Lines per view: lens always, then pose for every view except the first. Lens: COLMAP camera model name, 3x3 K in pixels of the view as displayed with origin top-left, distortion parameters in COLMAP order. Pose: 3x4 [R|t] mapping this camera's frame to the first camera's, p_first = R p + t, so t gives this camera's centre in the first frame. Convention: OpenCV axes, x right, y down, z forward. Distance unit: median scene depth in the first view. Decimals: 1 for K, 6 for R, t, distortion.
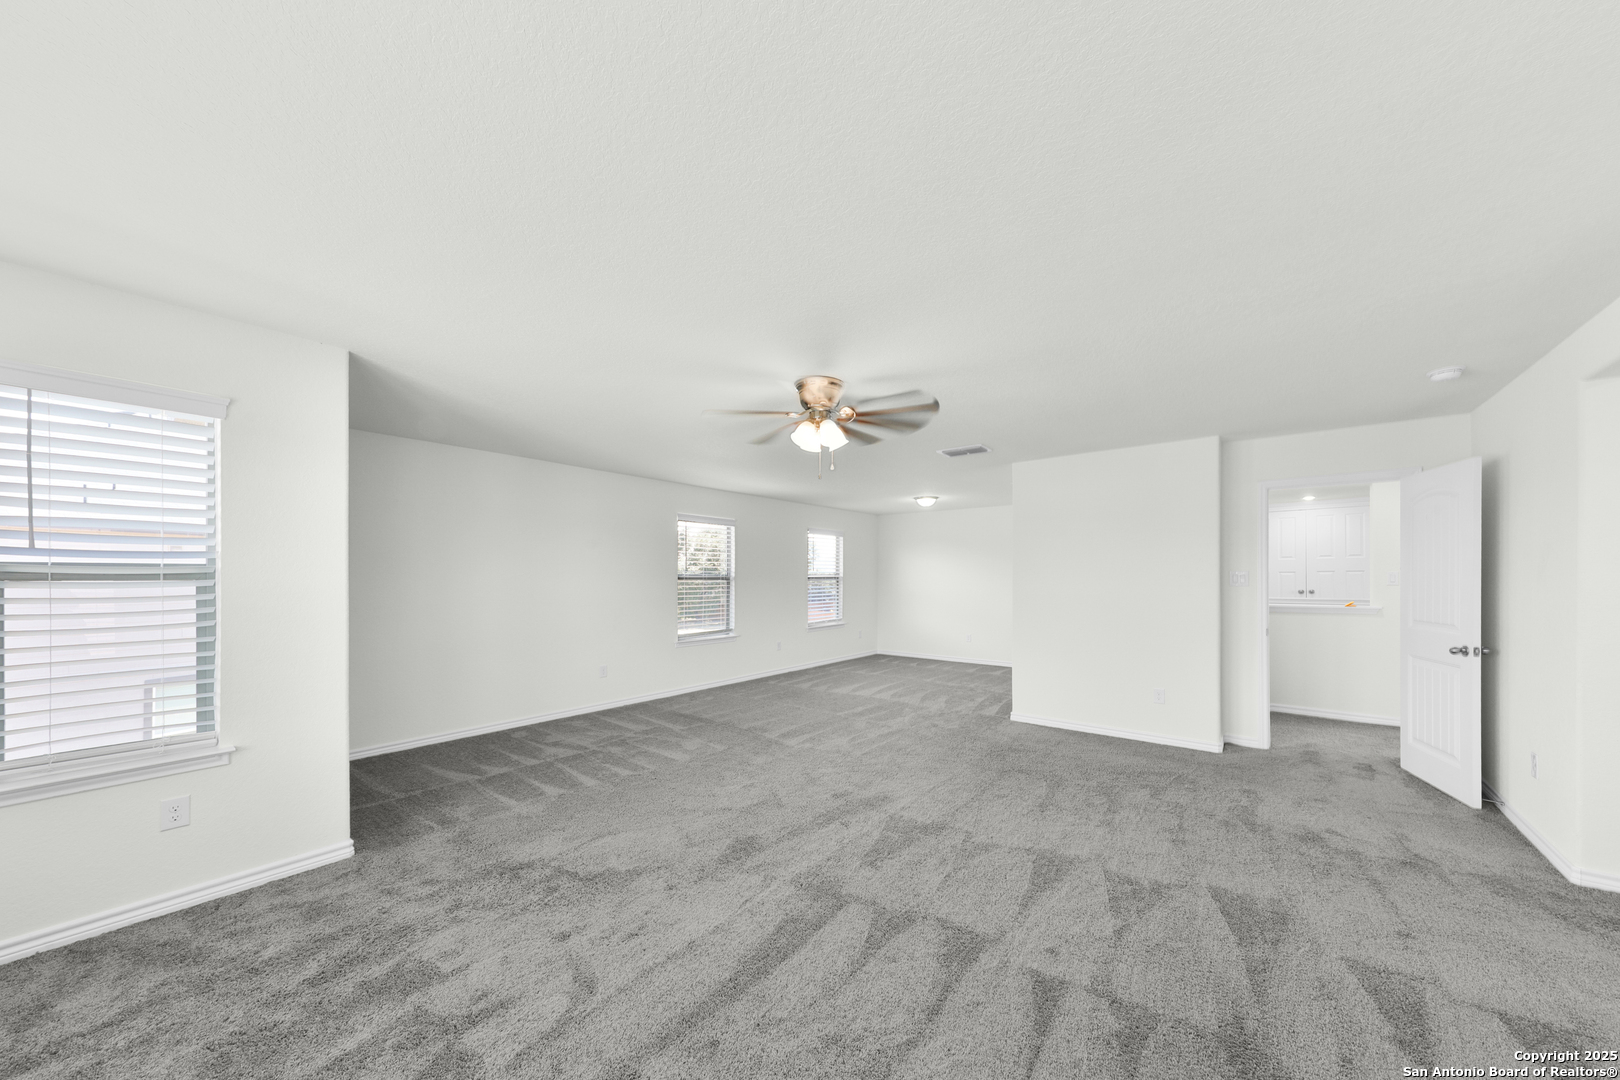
lens RADIAL K [[568.2, 0, 846.0], [0, 568.2, 575.7], [0, 0, 1]] dist [0.009094, -0.000028]
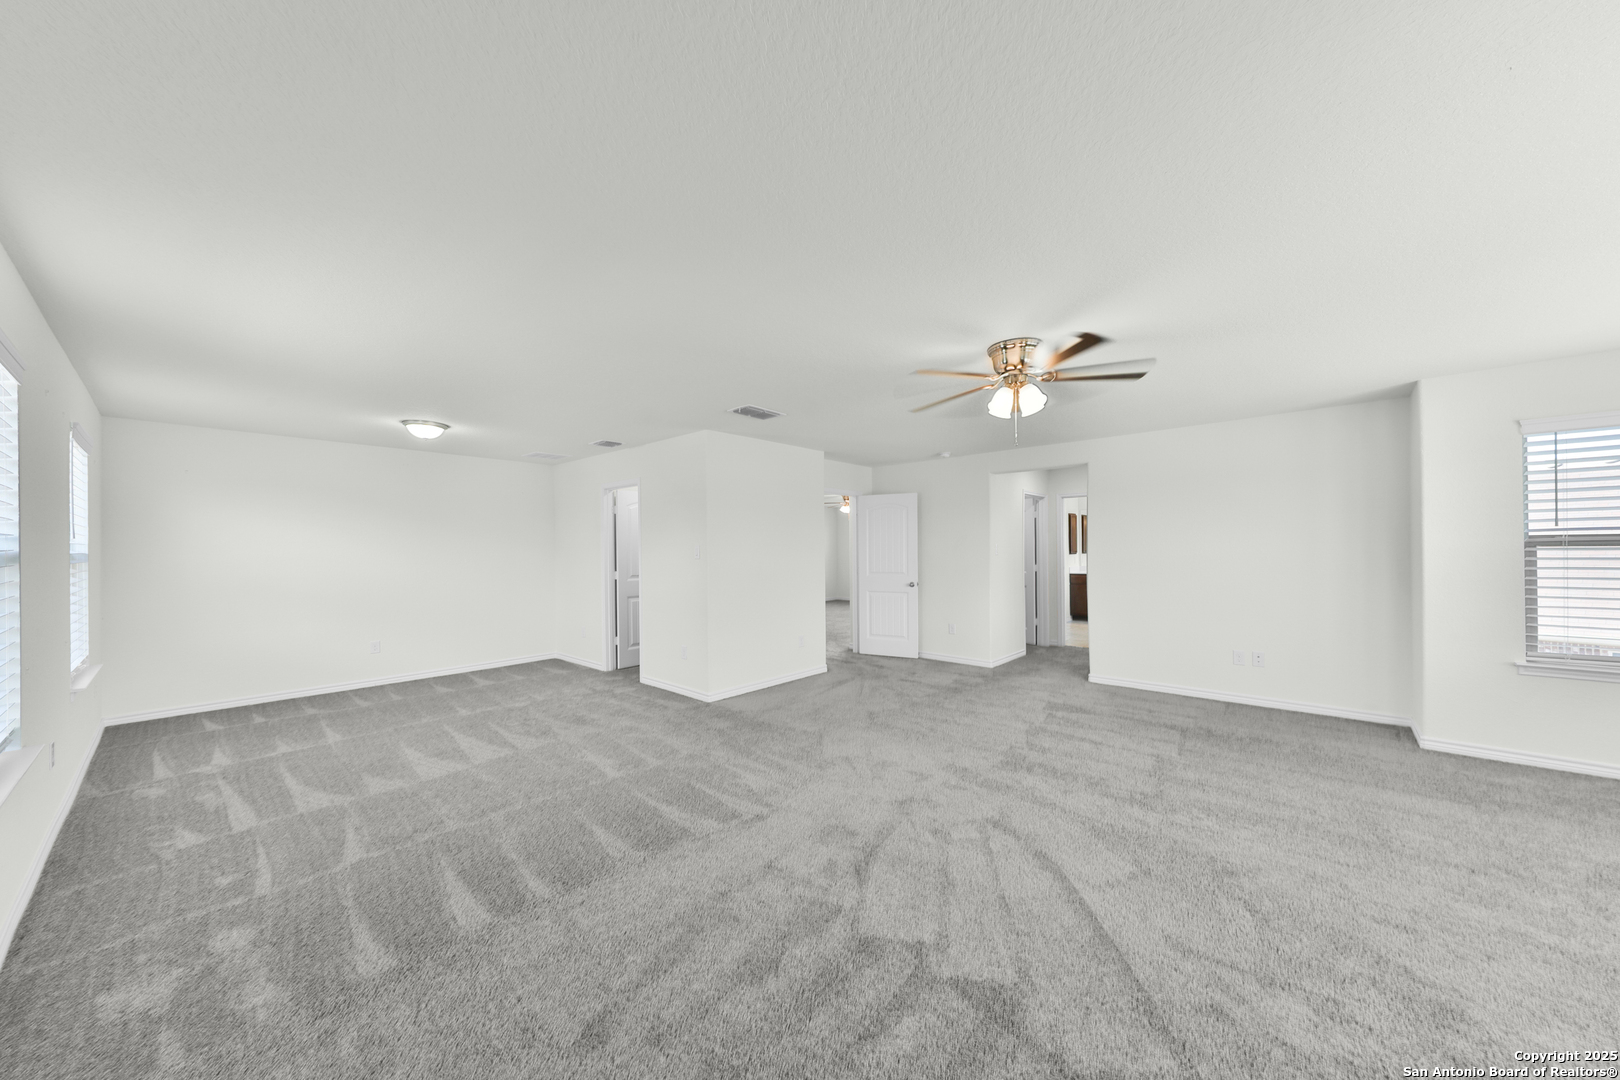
lens RADIAL K [[547.3, 0, 815.6], [0, 547.3, 542.3], [0, 0, 1]] dist [0.008959, -0.000096]
pose [[0.093625, 0.016299, 0.995474, -0.650071], [0.006709, 0.999833, -0.017002, 0.006724], [-0.995585, 0.008270, 0.093500, 0.813234]]
